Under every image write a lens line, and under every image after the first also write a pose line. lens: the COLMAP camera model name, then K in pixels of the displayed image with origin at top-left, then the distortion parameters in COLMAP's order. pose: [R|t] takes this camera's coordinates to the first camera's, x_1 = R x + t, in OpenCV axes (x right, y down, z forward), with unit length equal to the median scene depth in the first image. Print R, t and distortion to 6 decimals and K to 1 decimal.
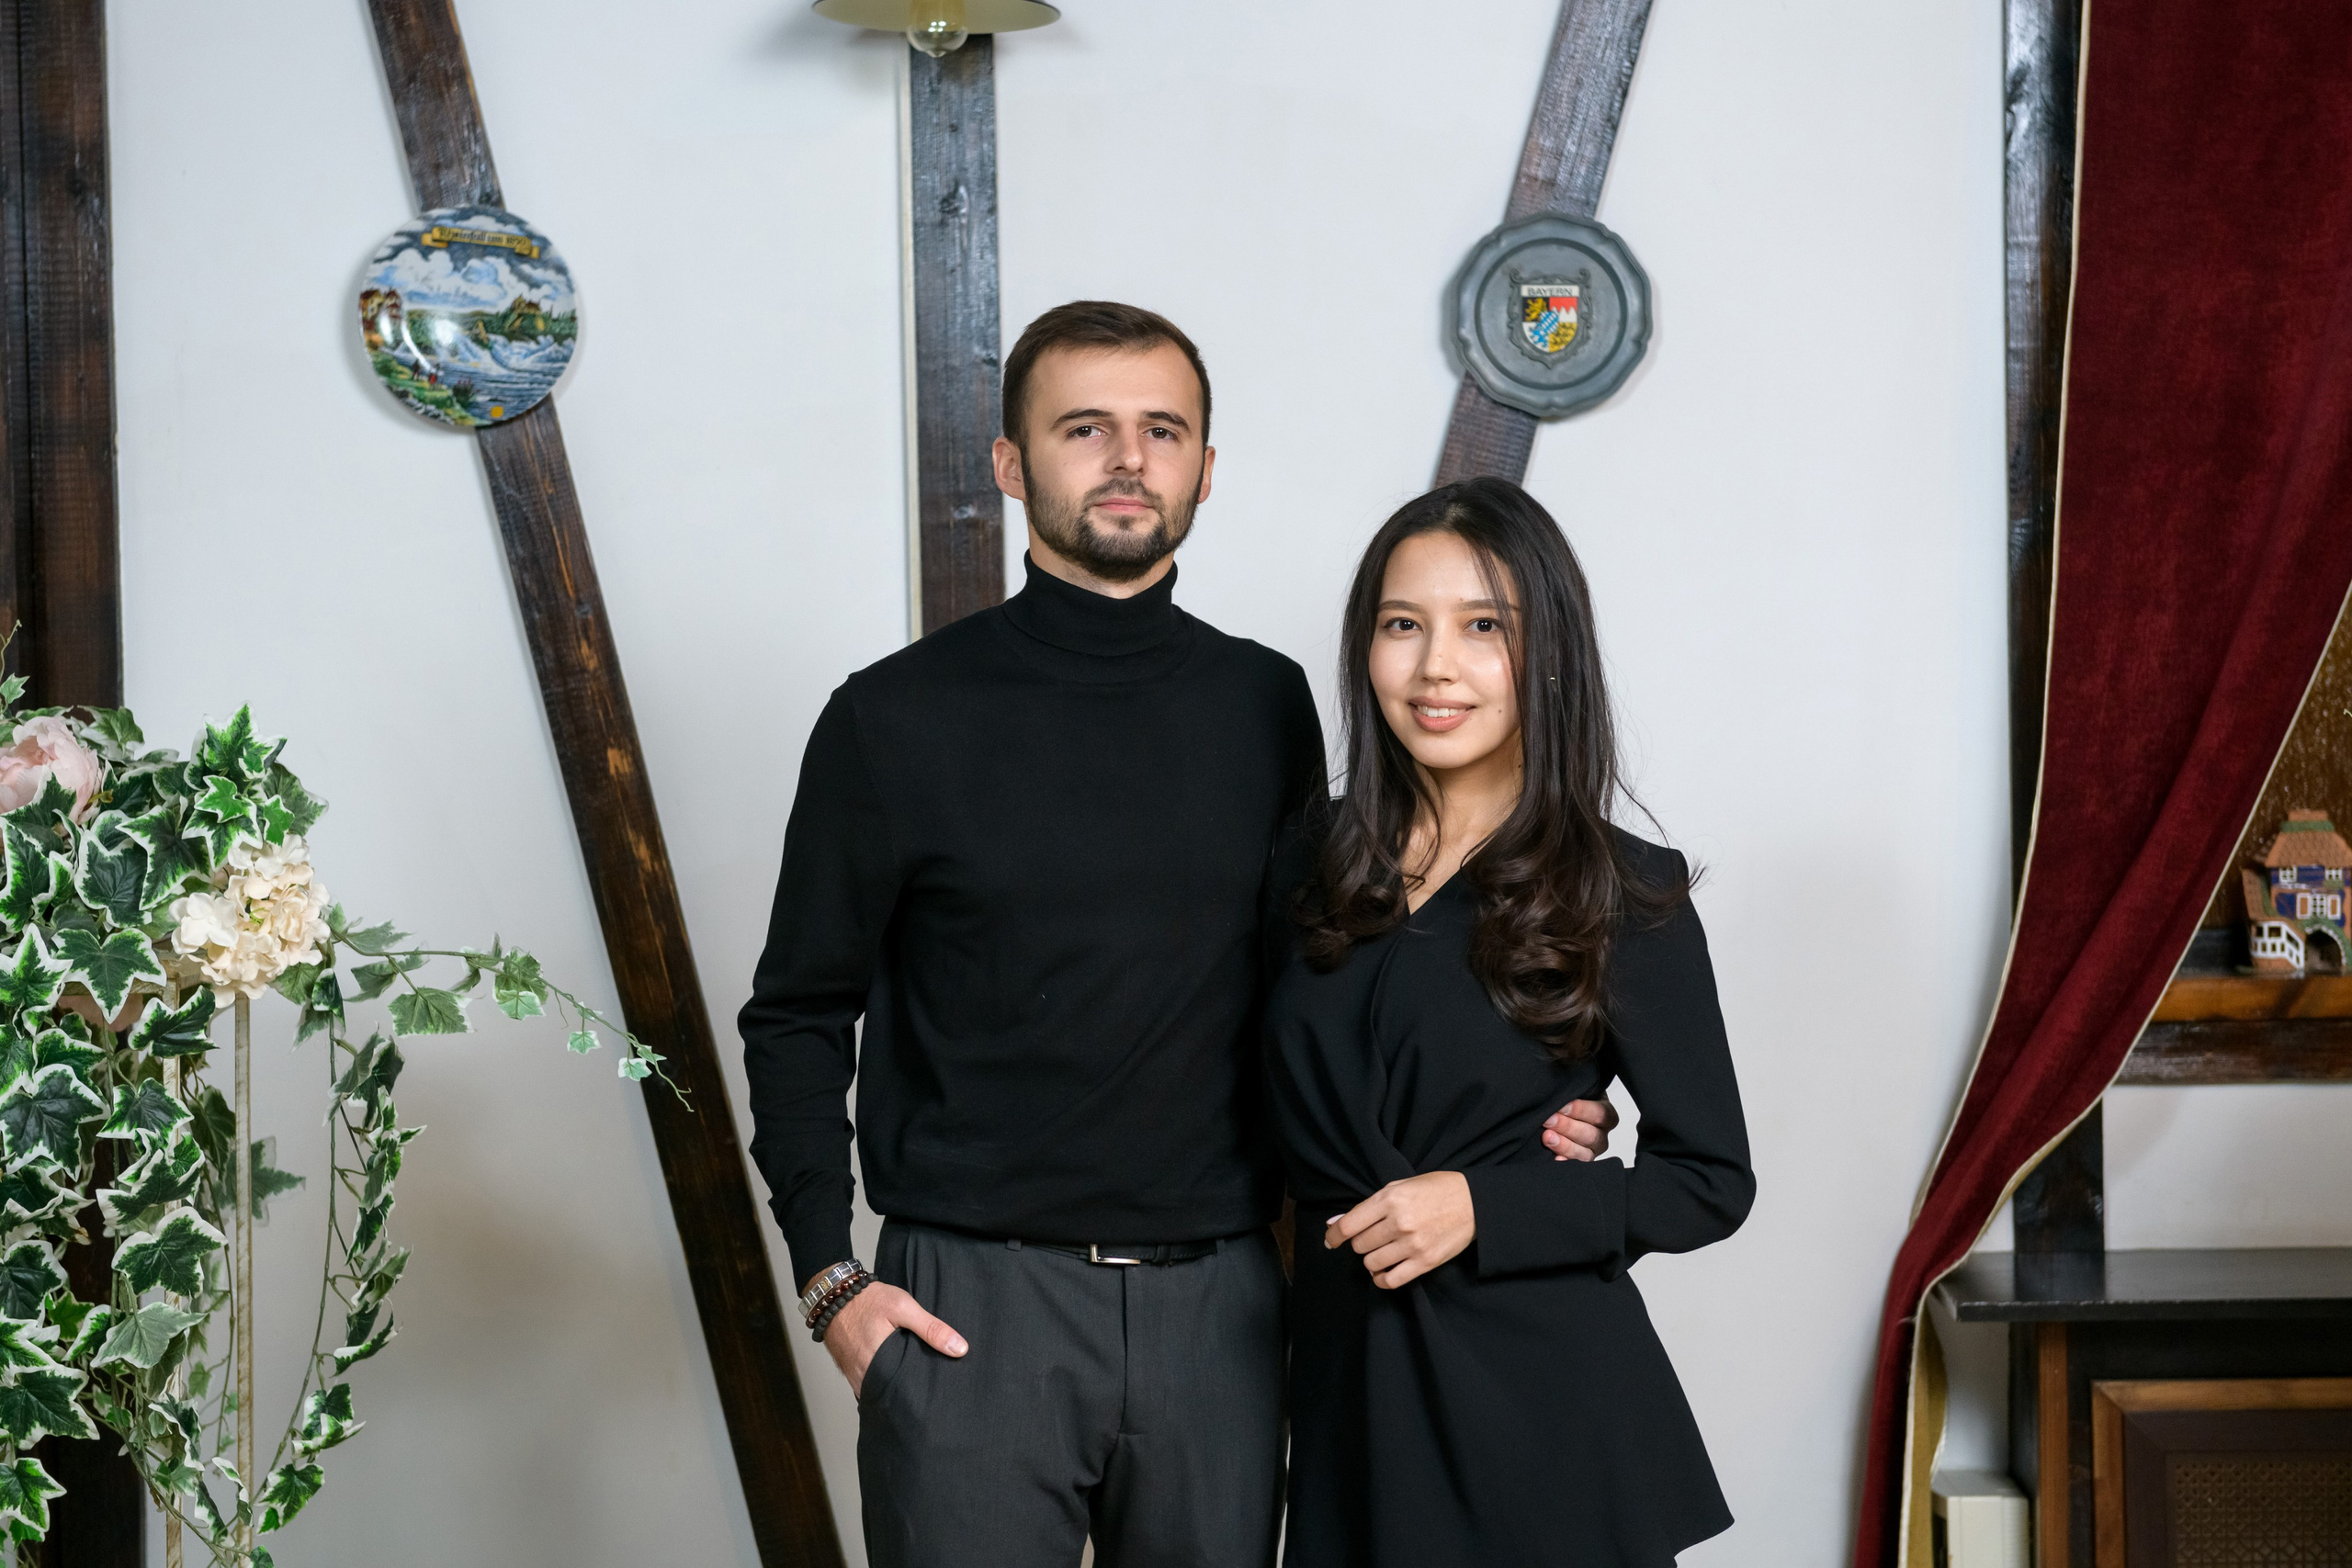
lens RADIAL K [[3991.9, 0, 1167.4], [0, 3991.9, 748.4], [0, 0, 1]] dist [0.082160, -0.124846]
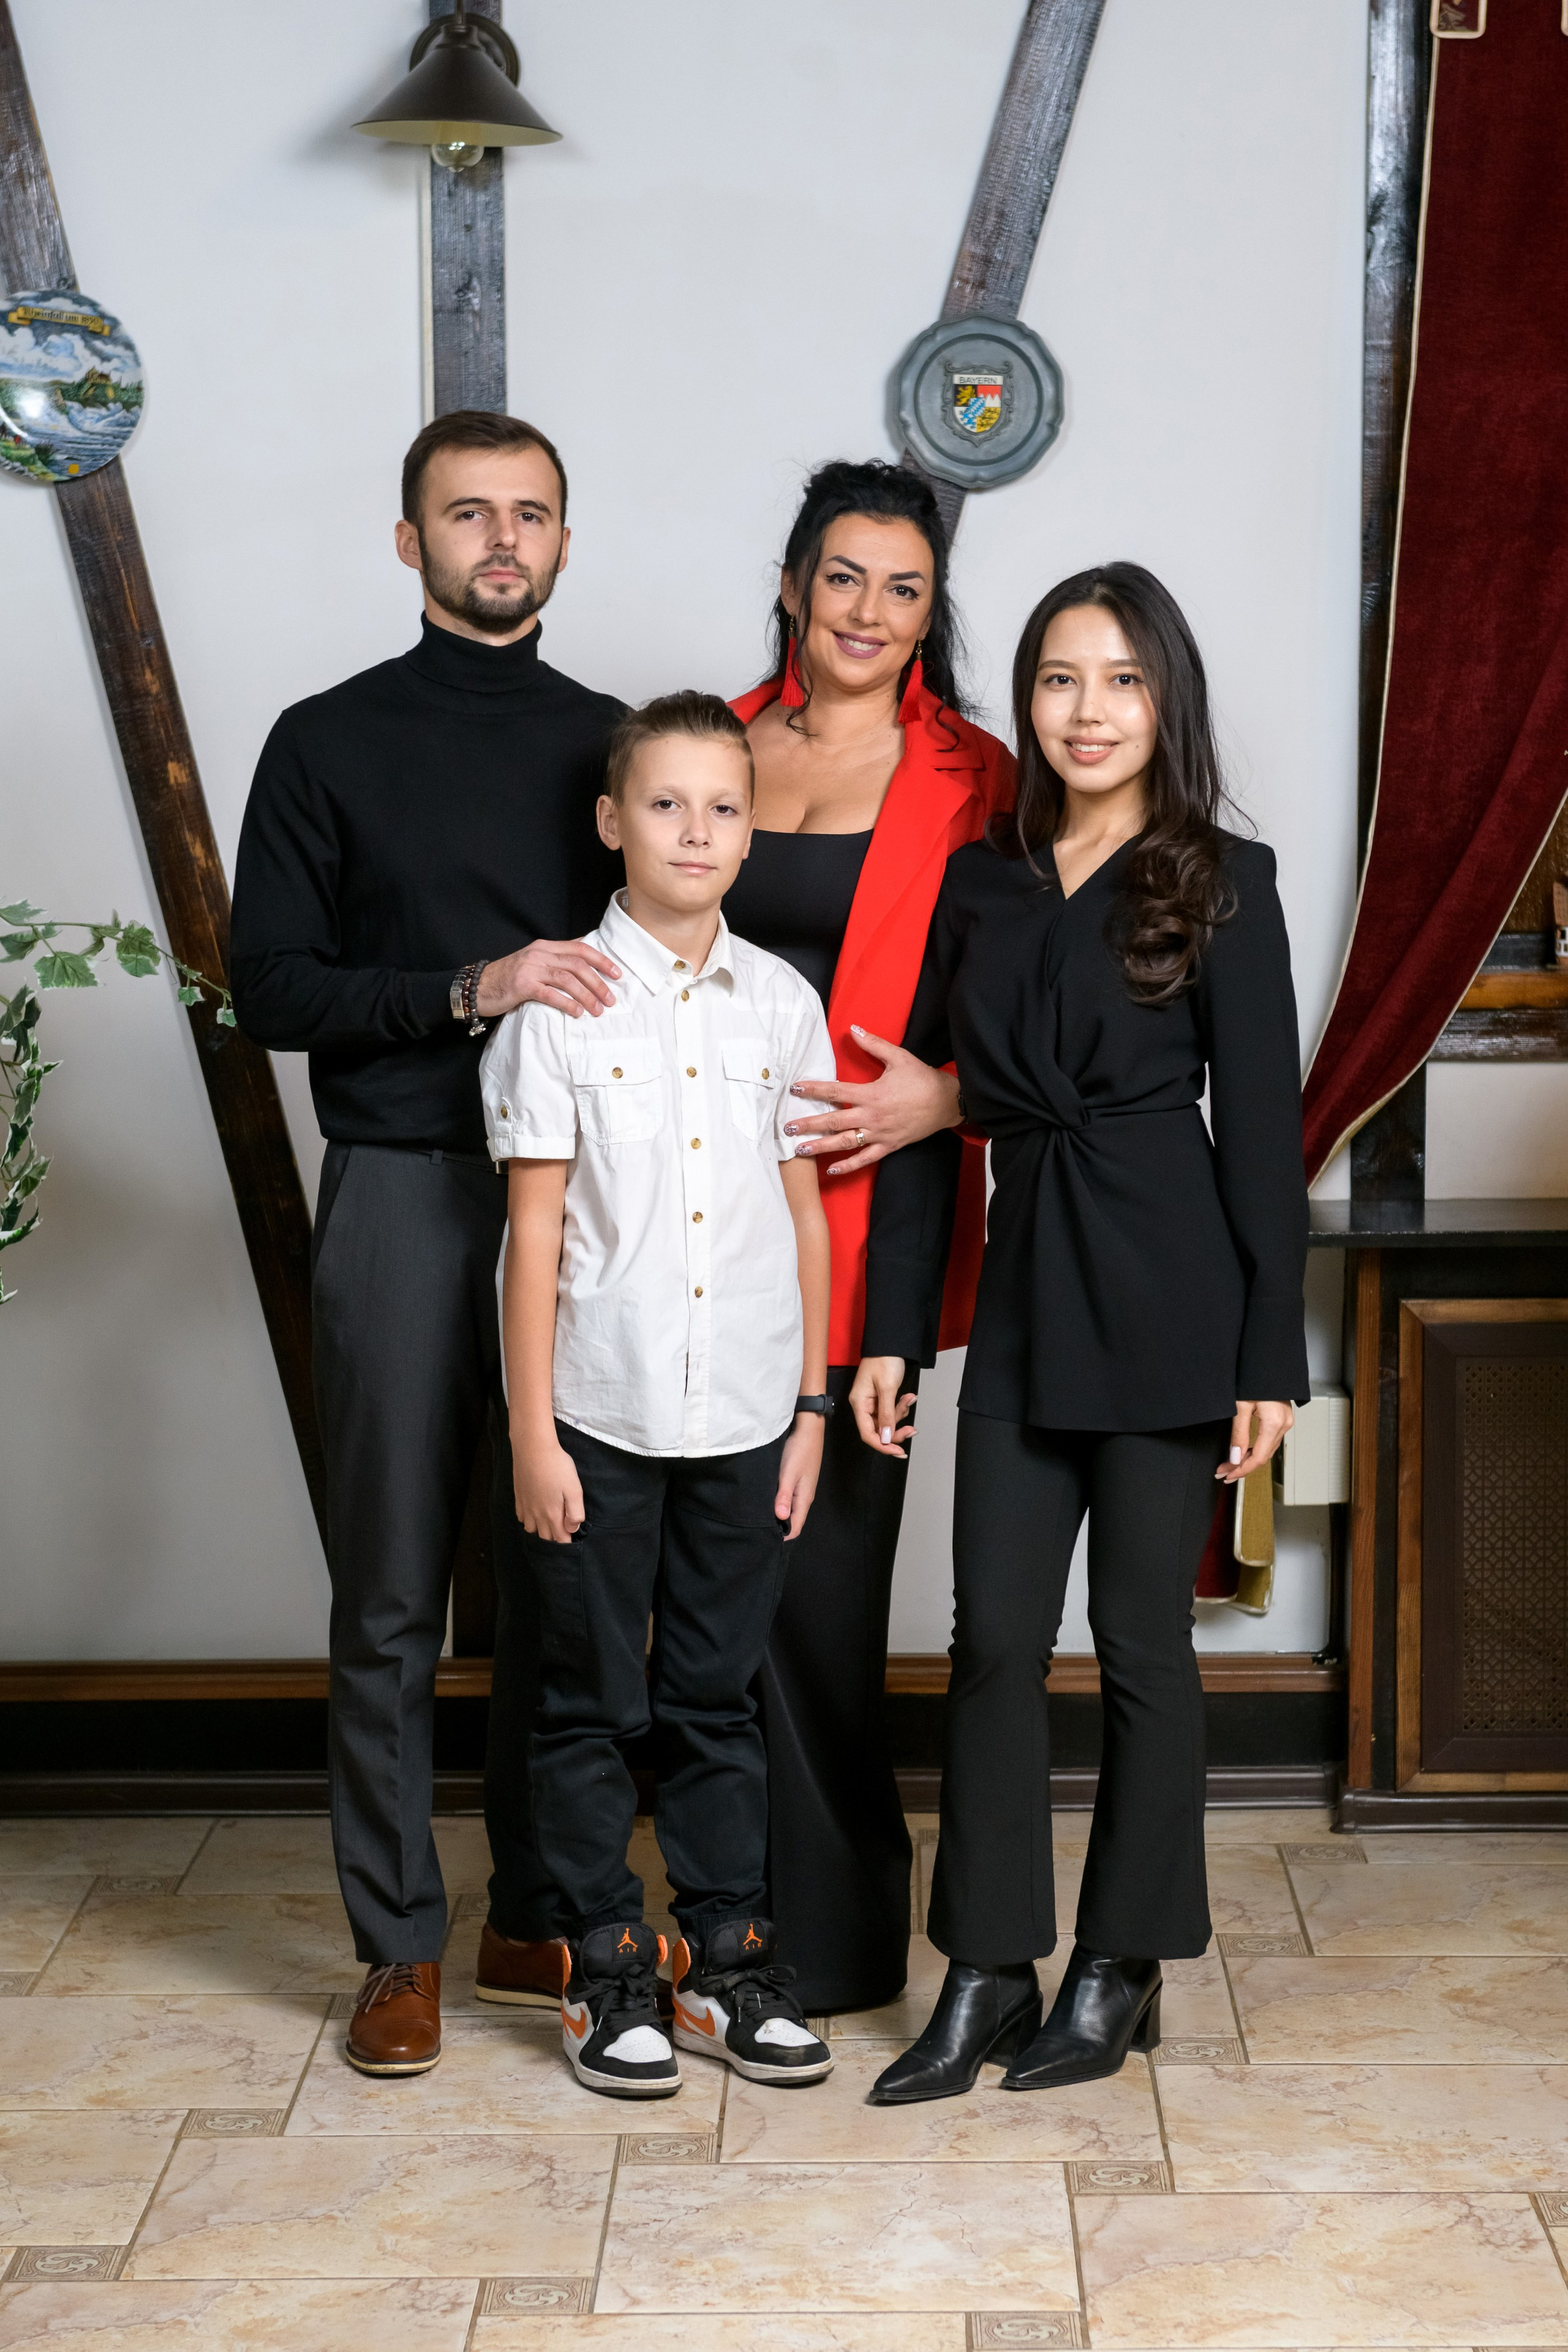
lens RADIAL K [[4924.1, 0, 808.0], [0, 4924.1, 1260.9], [0, 0, 1]] dist [0.103670, -0.511665]
pose [[0.999117, 0.009267, 0.040984, -0.010907], [-0.013424, 0.994658, 0.102349, -0.005017], [-0.039817, -0.102809, 0.993904, -0.460683]]
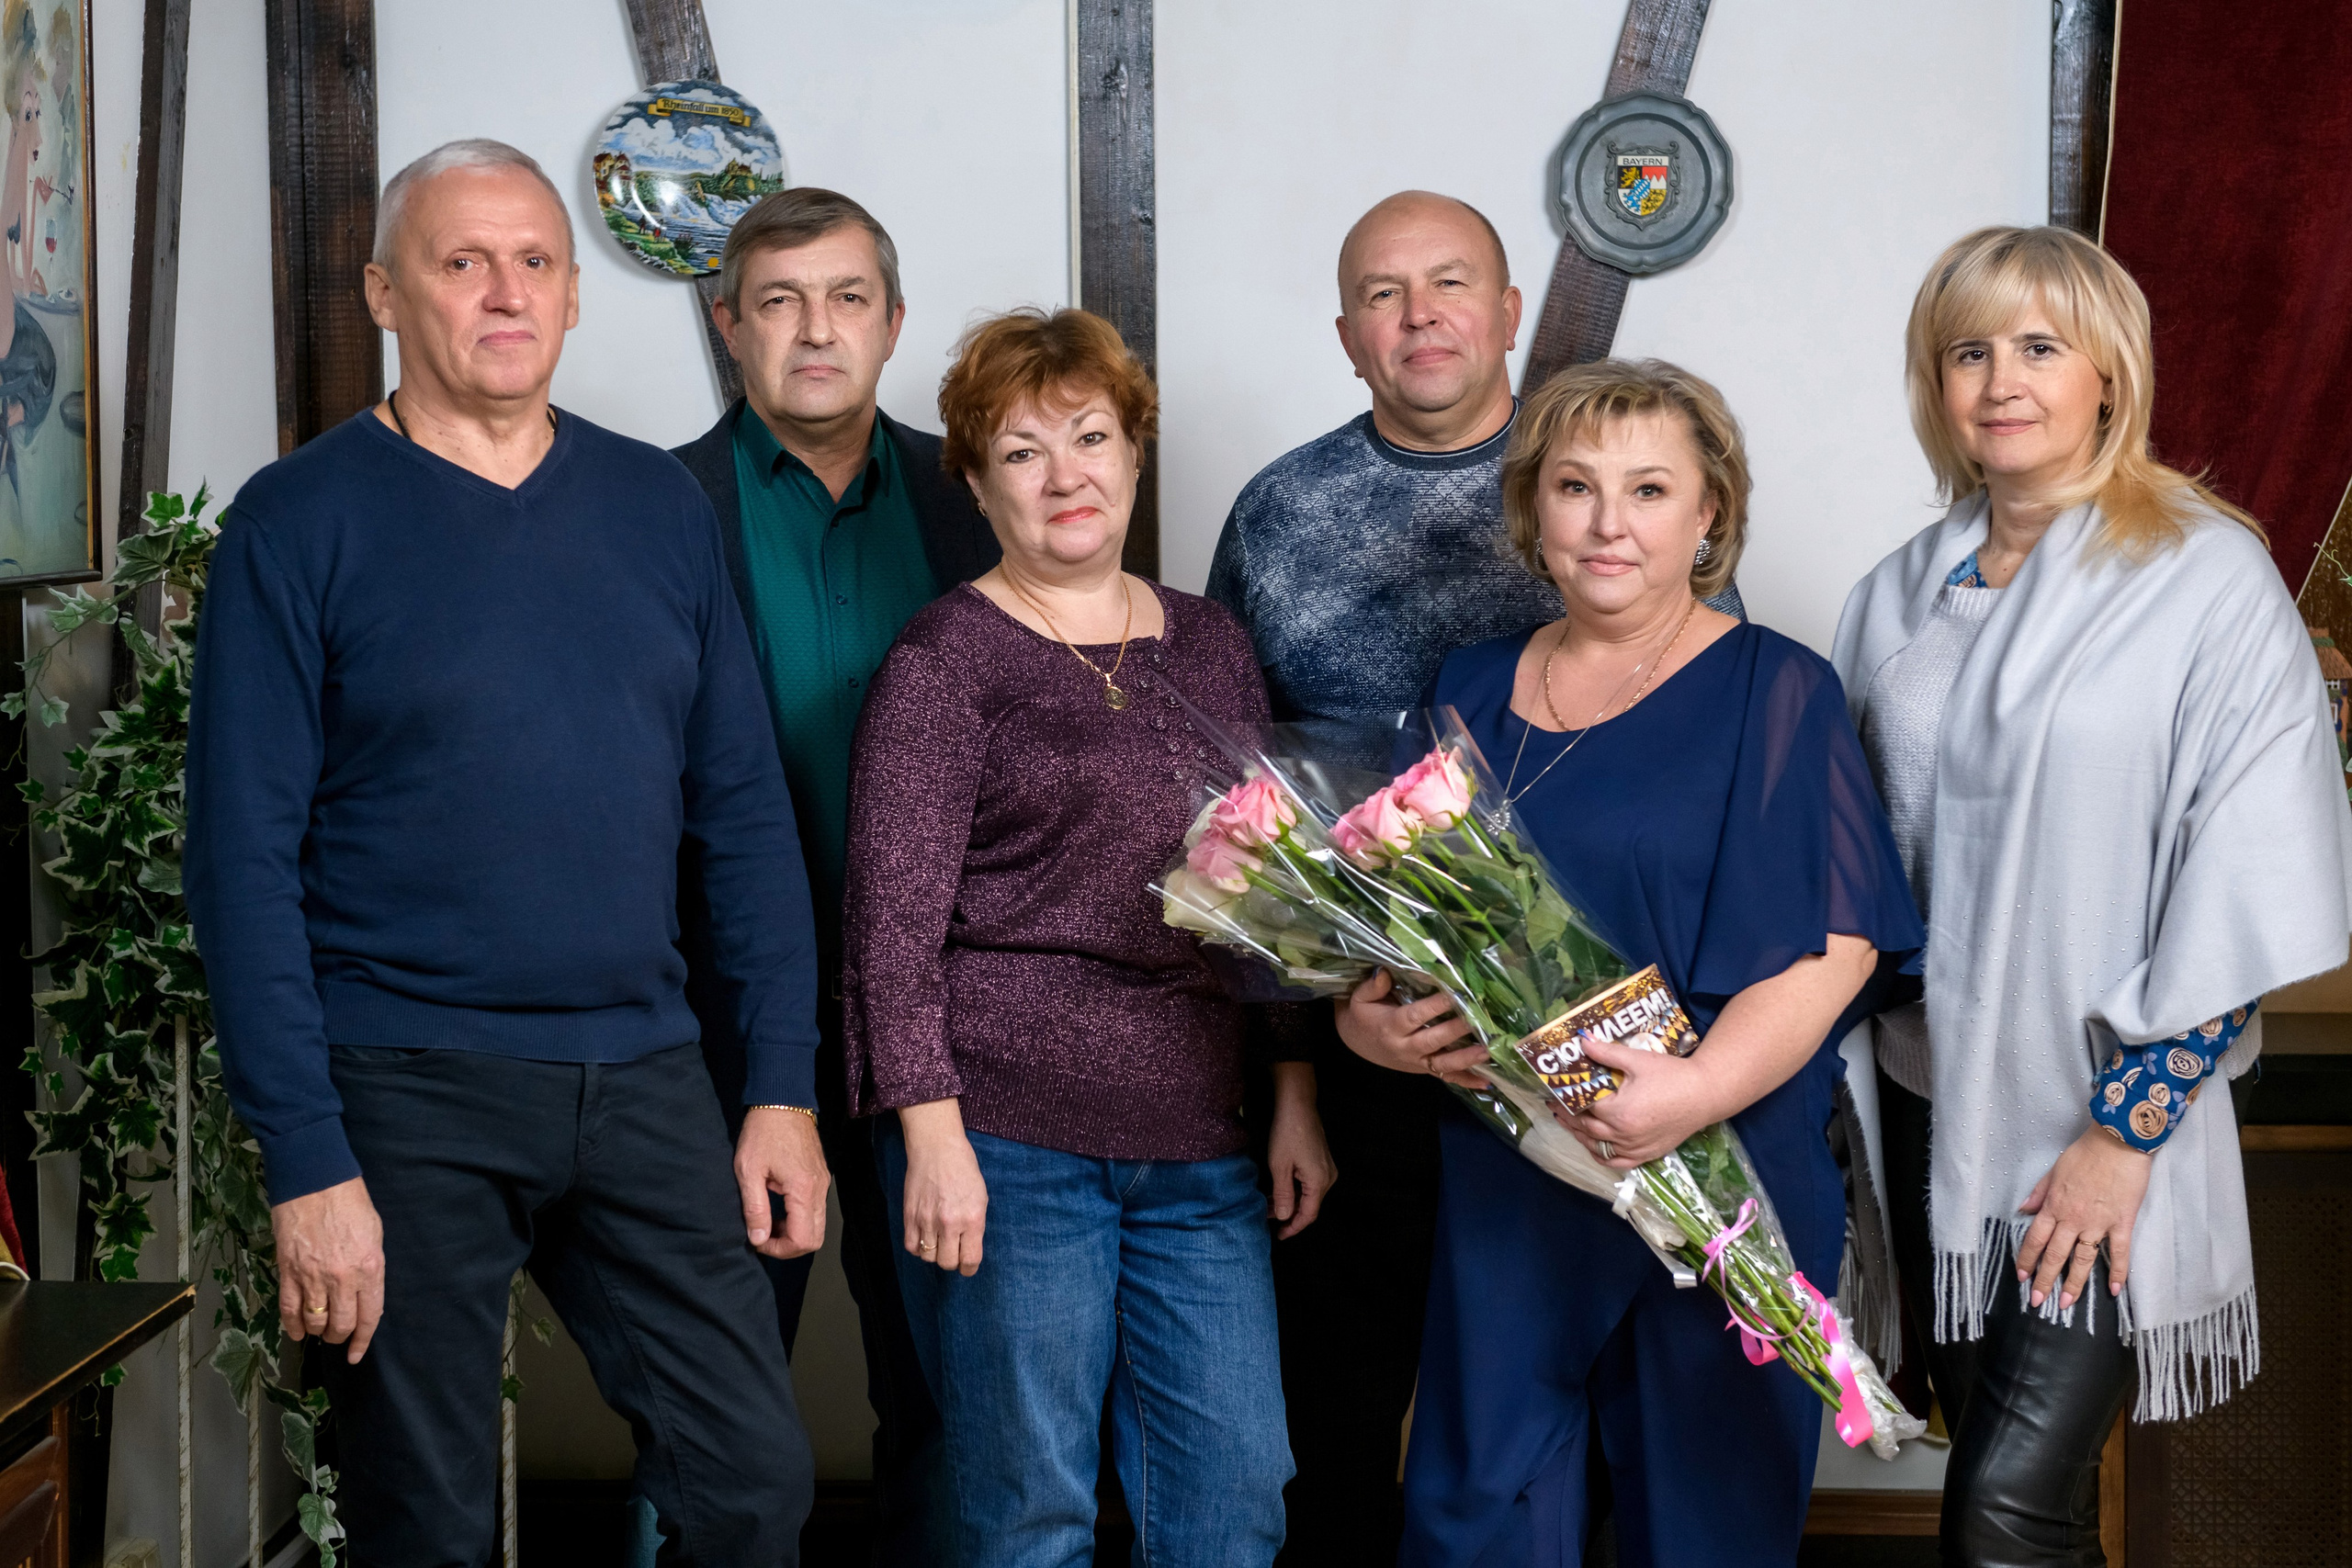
lens RADIAL K [[3983.7, 0, 1165.3], [0, 3983.7, 774.0], [0, 0, 1]] dist [0.081172, -0.064247]
pose [[0.999346, 0.011520, -0.034266, 0.001716], [-0.009589, 0.998384, 0.056007, -0.003610], [0.034856, -0.055642, 0.997842, -0.137686]]
